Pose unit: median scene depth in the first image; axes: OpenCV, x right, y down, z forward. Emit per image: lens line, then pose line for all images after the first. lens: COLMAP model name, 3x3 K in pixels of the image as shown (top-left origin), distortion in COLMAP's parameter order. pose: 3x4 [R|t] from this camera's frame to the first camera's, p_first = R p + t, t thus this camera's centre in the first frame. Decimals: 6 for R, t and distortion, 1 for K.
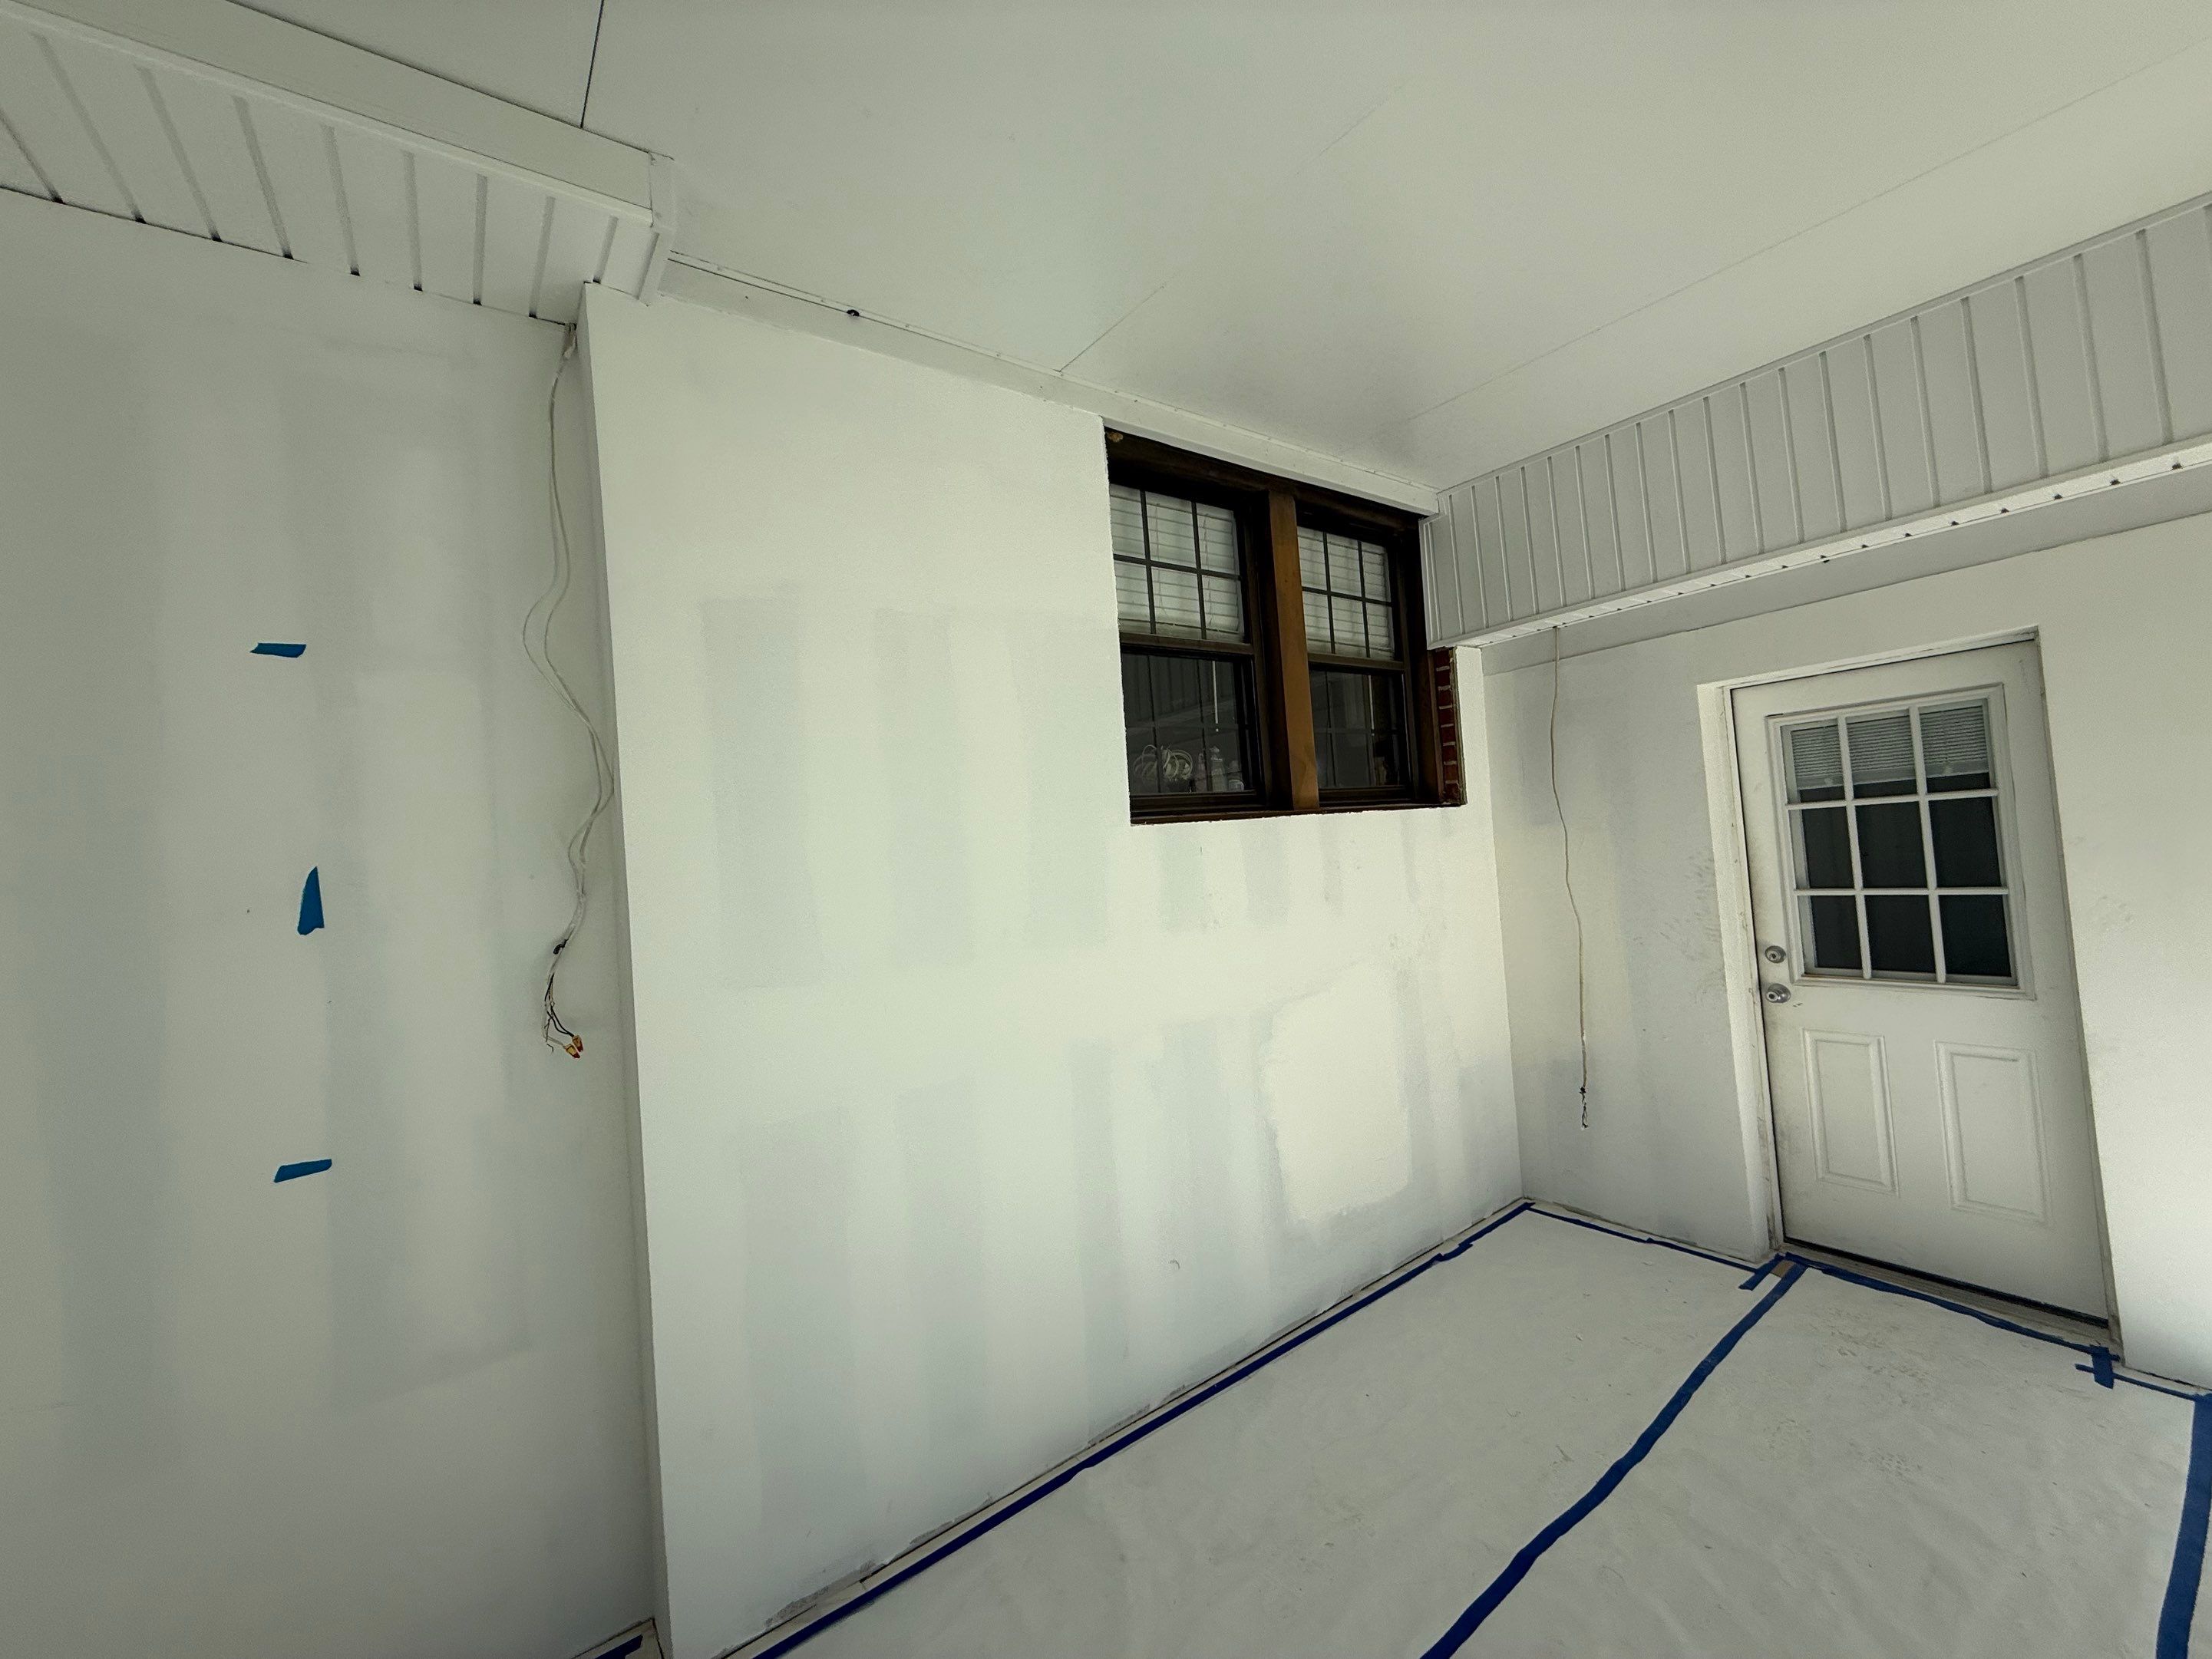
lens RADIAL K [[878.7, 0, 1100.6], [0, 878.7, 829.2], [0, 0, 1]] dist [0.001401, -0.000230]
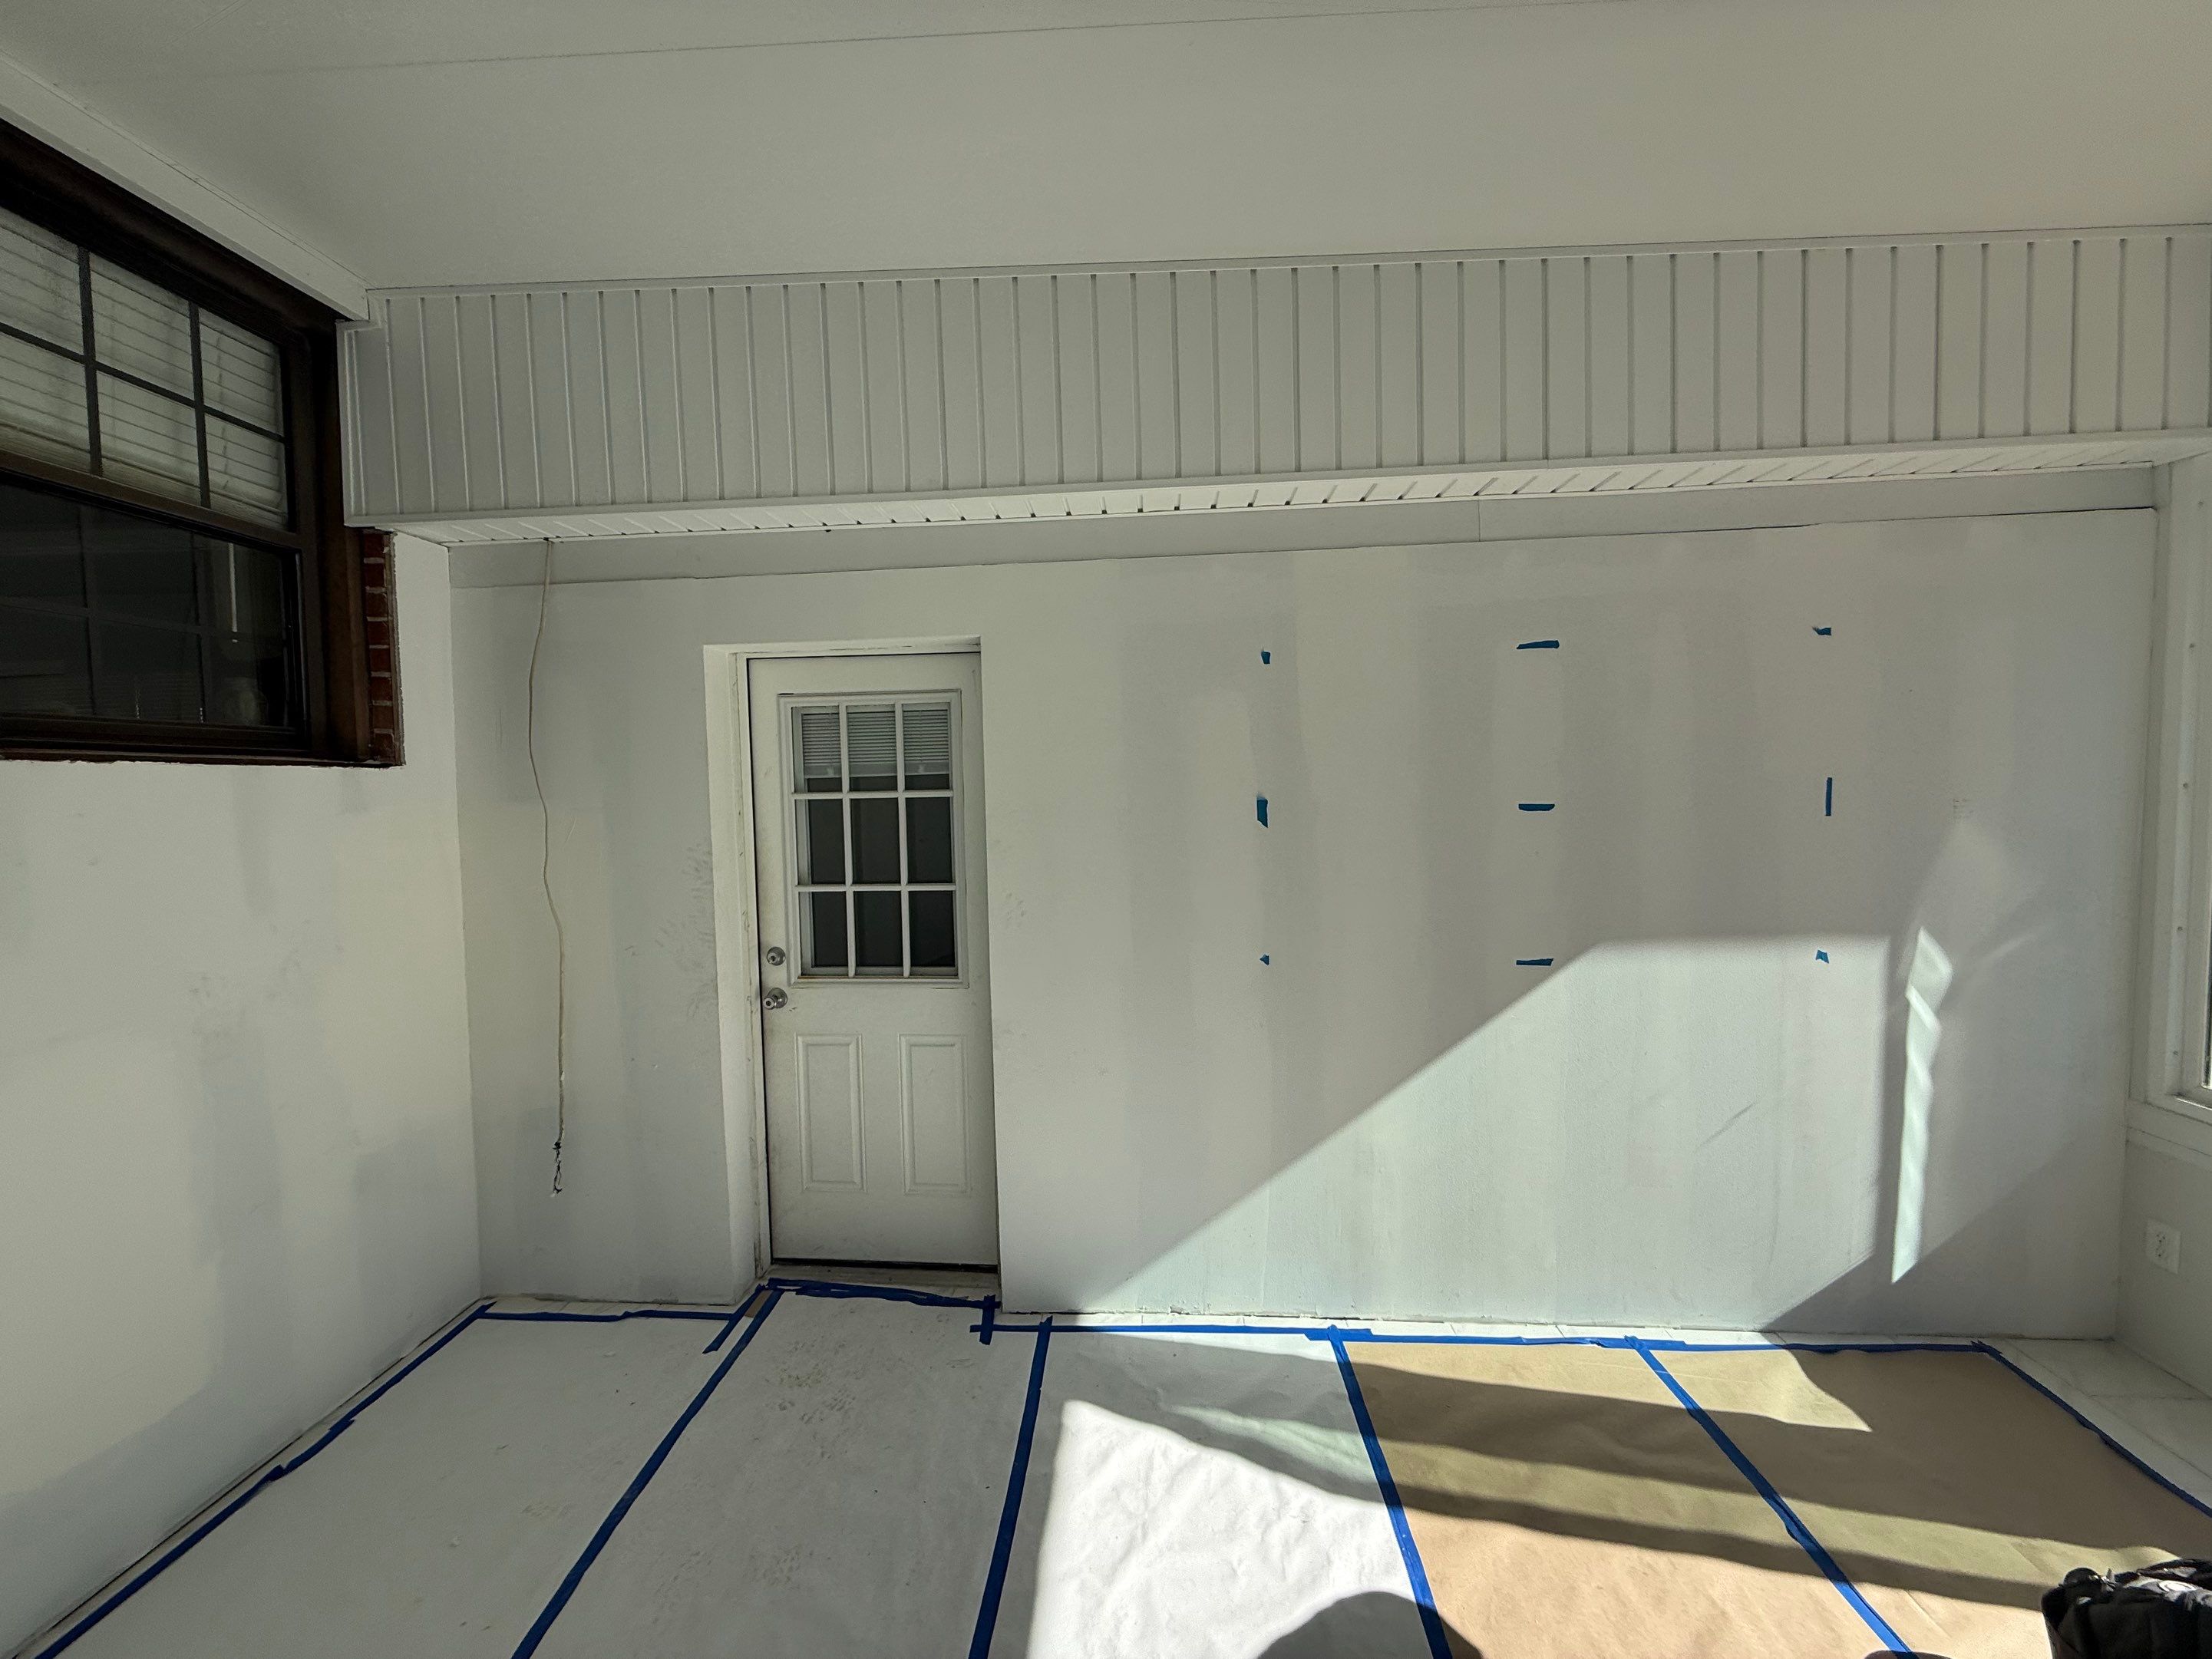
lens RADIAL K [[881.4, 0, 1106.7], [0, 881.4, 837.6], [0, 0, 1]] dist [-0.044453, -0.000121]
pose [[0.620346, 0.023287, 0.783983, 0.249049], [-0.050982, 0.998642, 0.010678, -0.007839], [-0.782670, -0.046593, 0.620691, 0.161874]]
